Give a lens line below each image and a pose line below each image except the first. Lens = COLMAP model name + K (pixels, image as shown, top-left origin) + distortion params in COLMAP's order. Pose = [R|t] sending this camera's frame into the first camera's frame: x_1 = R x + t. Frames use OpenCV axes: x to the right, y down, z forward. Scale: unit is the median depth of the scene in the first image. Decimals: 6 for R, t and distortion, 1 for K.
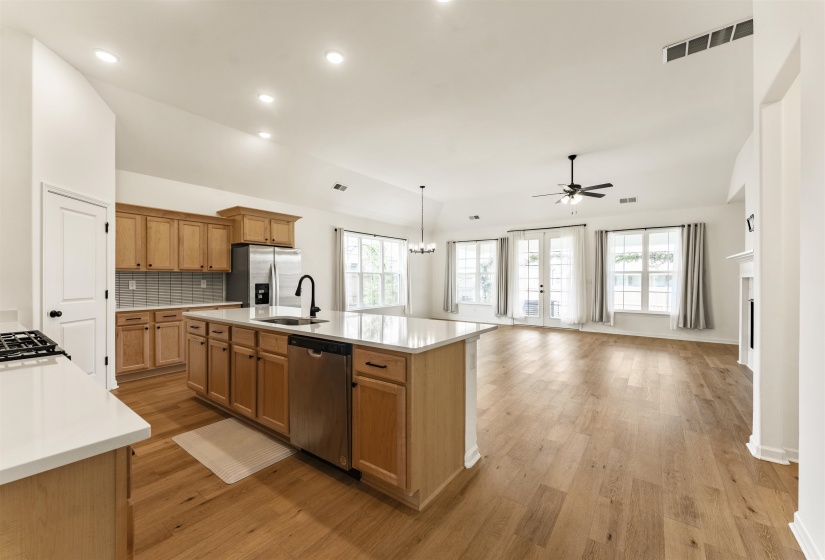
lens RADIAL K [[331.8, 0, 415.2], [0, 331.8, 281.5], [0, 0, 1]] dist [0.003016, 0.000253]
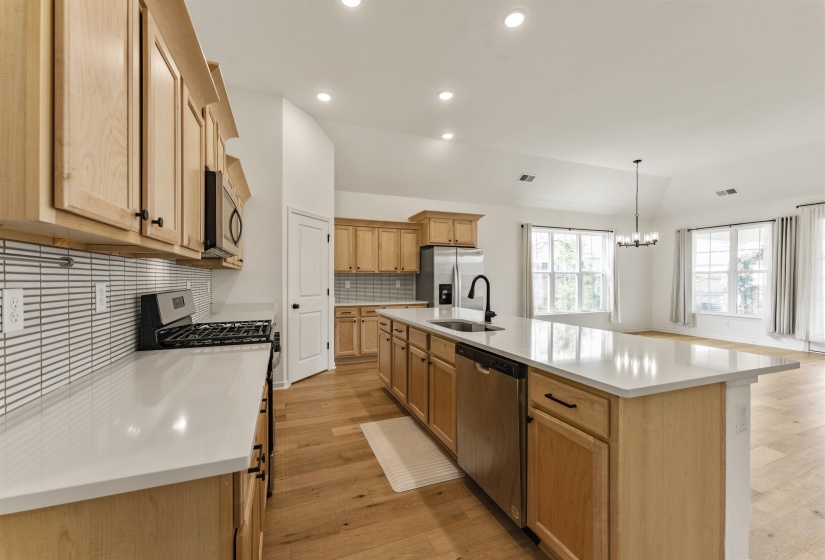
lens RADIAL K [[331.8, 0, 409.6], [0, 331.8, 281.7], [0, 0, 1]] dist [0.003016, 0.000253]
pose [[0.838327, 0.004158, -0.545152, -0.000706], [-0.004894, 0.999988, 0.000101, -0.001150], [0.545146, 0.002583, 0.838337, 0.125660]]
